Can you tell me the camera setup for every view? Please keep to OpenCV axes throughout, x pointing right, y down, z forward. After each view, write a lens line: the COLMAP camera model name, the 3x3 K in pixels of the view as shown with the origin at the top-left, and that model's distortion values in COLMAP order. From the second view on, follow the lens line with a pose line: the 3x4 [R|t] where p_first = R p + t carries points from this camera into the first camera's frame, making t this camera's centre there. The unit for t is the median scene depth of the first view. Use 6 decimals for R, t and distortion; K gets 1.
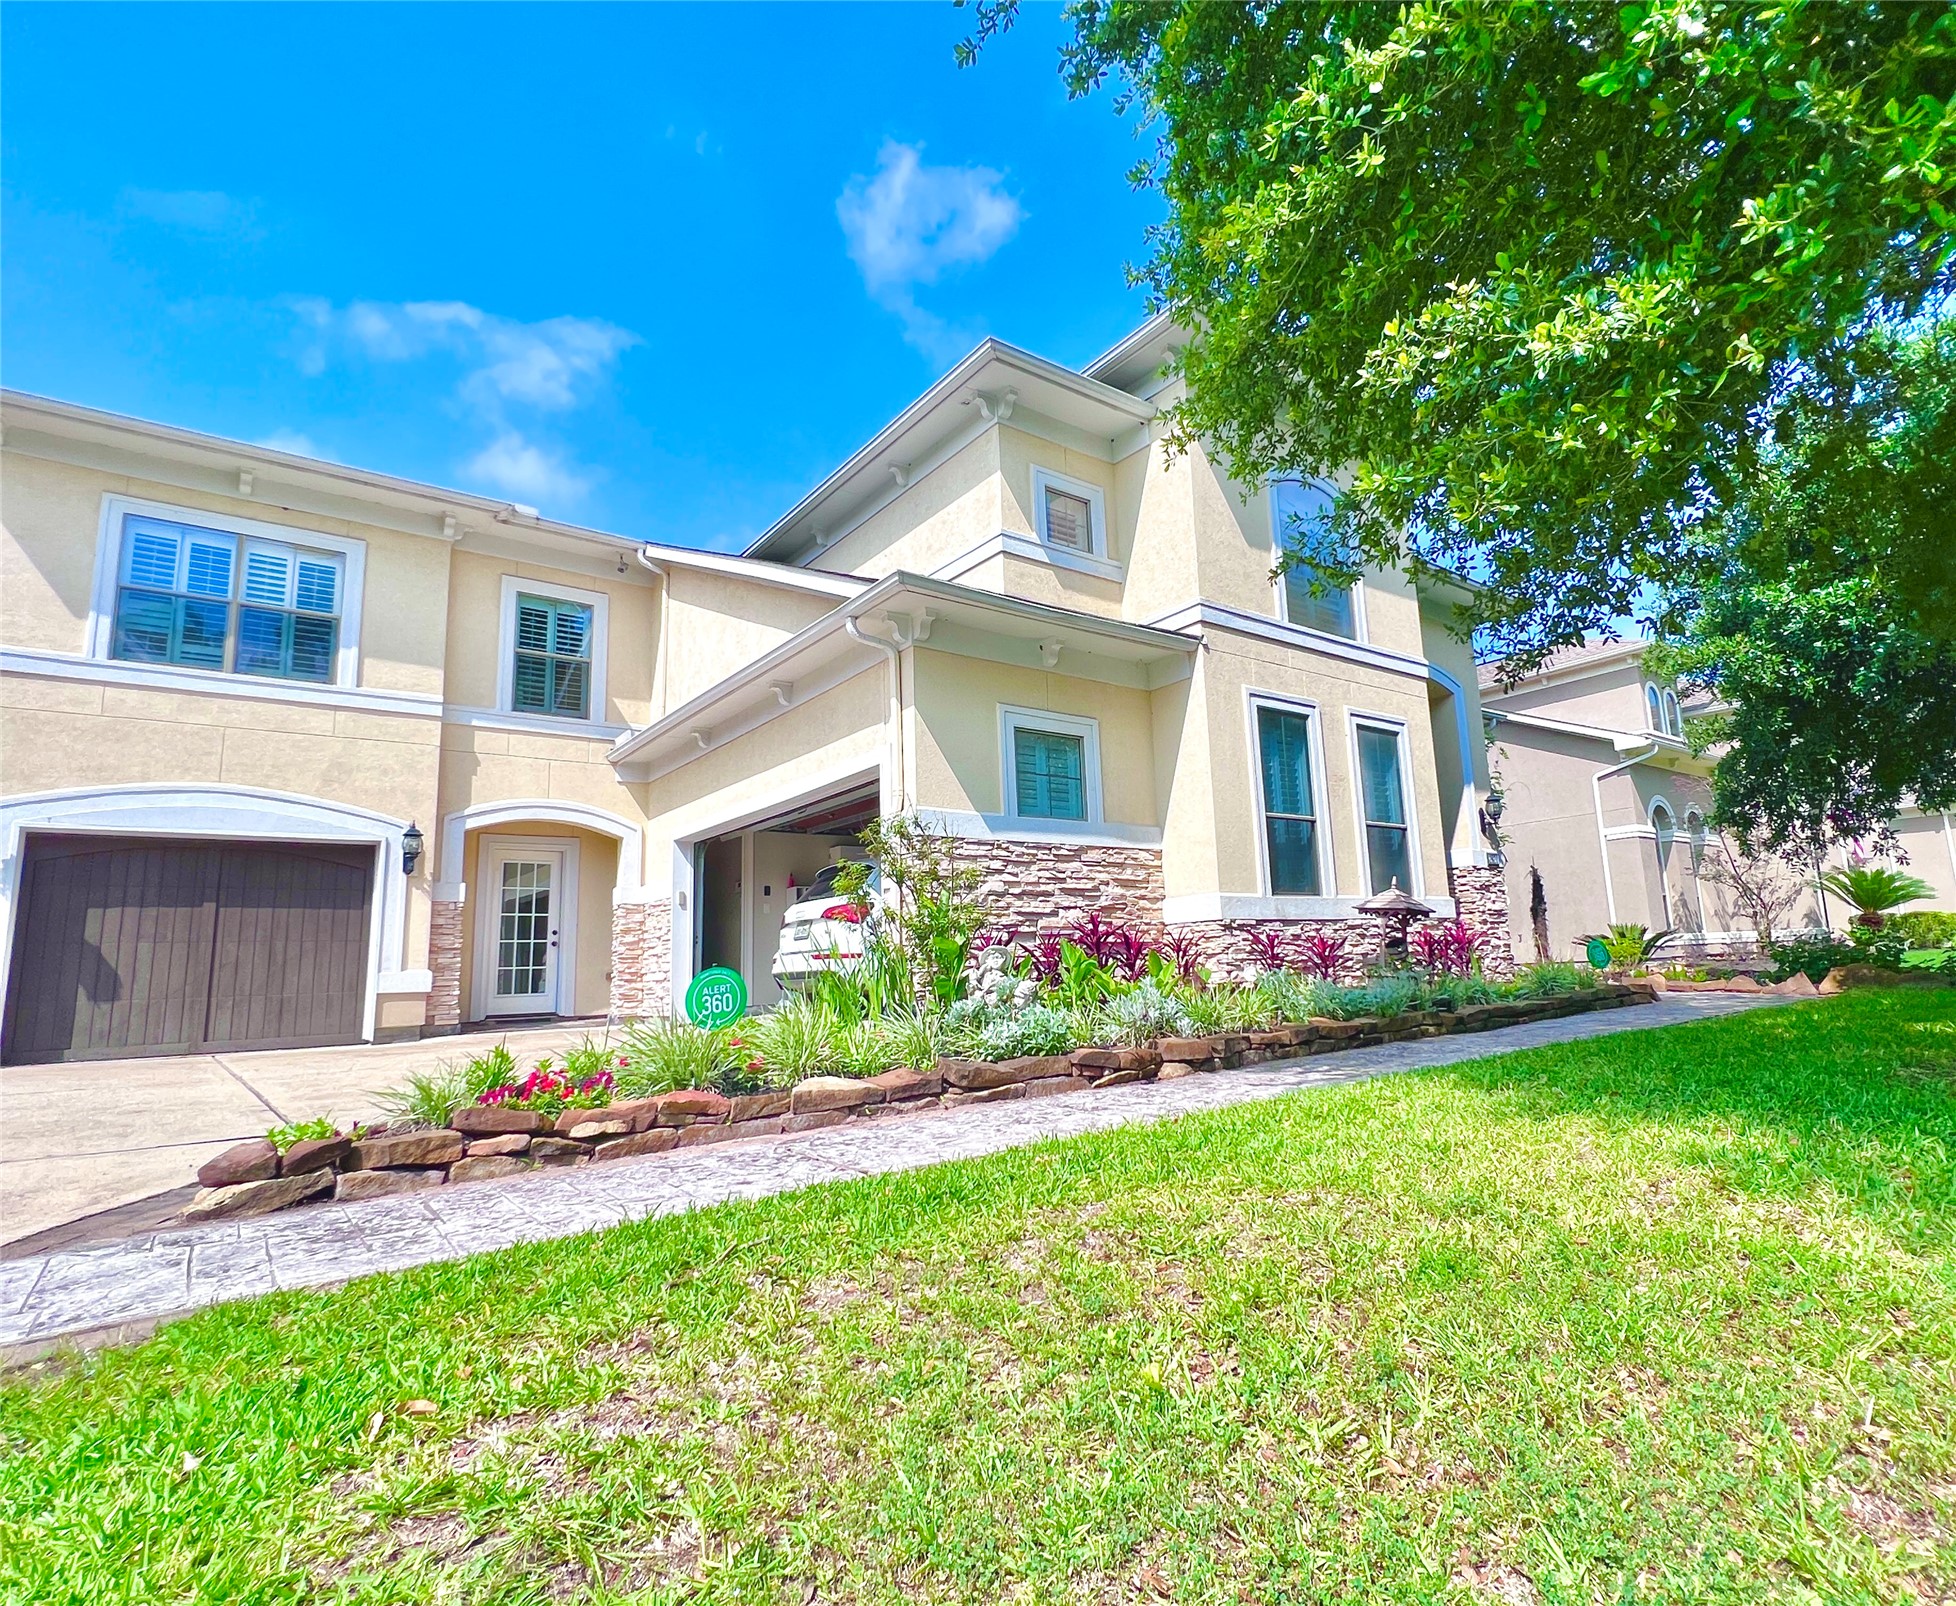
lens RADIAL K [[1034.5, 0, 987.2], [0, 1034.5, 808.8], [0, 0, 1]] dist [-0.001098, -0.000127]
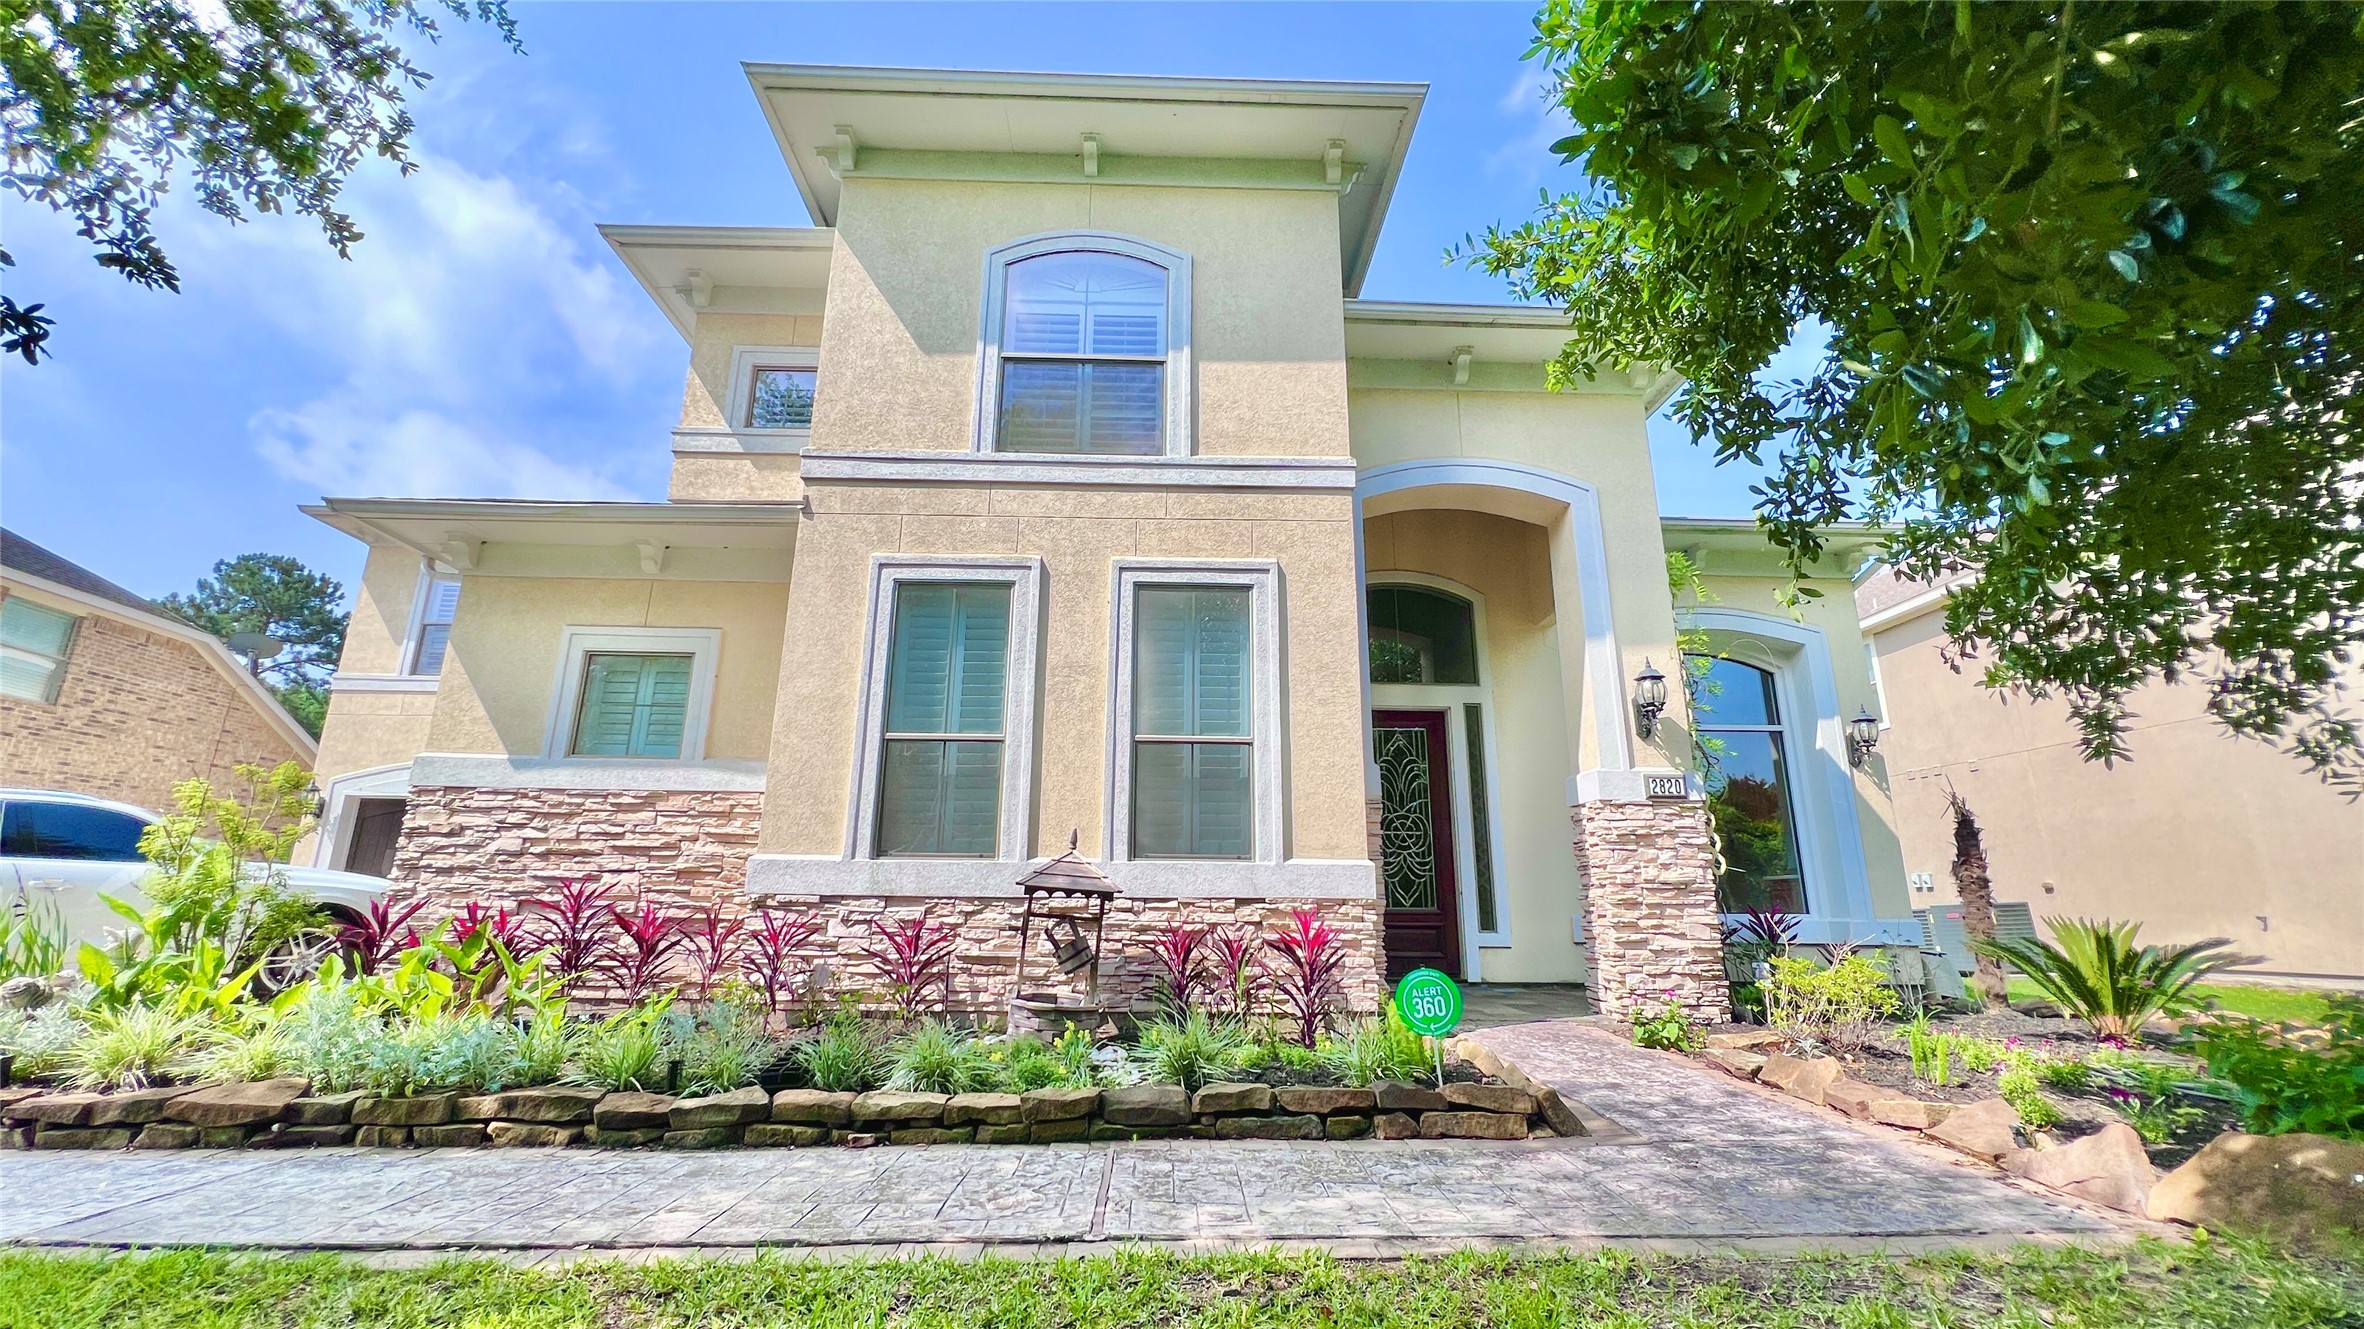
lens RADIAL K [[940.7, 0, 1173.5], [0, 940.7, 653.2], [0, 0, 1]] dist [-0.000206, -0.000158]
pose [[0.806440, -0.107953, -0.581379, 0.842059], [0.050988, 0.992227, -0.113515, 0.033506], [0.589114, 0.061899, 0.805676, 0.654234]]
